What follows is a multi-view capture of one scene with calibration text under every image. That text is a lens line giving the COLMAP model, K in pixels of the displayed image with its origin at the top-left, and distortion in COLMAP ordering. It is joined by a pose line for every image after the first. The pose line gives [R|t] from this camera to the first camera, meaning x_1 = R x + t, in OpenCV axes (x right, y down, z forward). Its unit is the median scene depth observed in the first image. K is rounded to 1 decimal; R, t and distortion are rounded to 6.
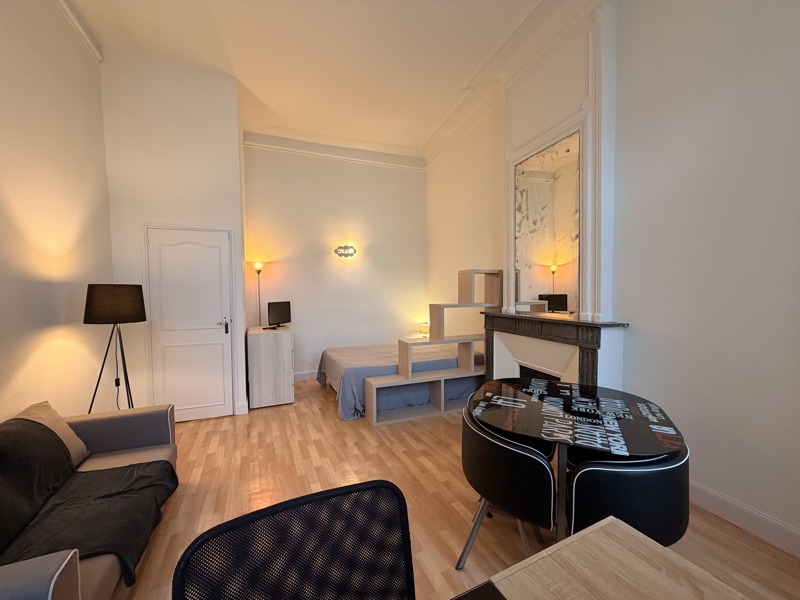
lens RADIAL K [[320.5, 0, 403.7], [0, 320.5, 303.6], [0, 0, 1]] dist [0.000624, 0.000154]
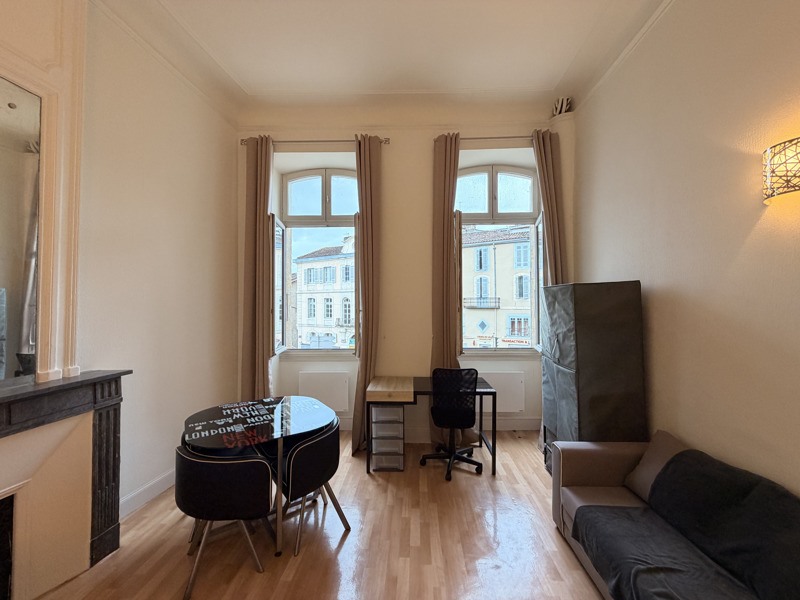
lens RADIAL K [[320.5, 0, 402.5], [0, 320.5, 300.3], [0, 0, 1]] dist [0.000624, 0.000154]
pose [[-0.914767, 0.021399, 0.403415, -0.428084], [0.021633, 0.999758, -0.003976, -0.106670], [-0.403402, 0.005090, -0.915009, 1.444288]]
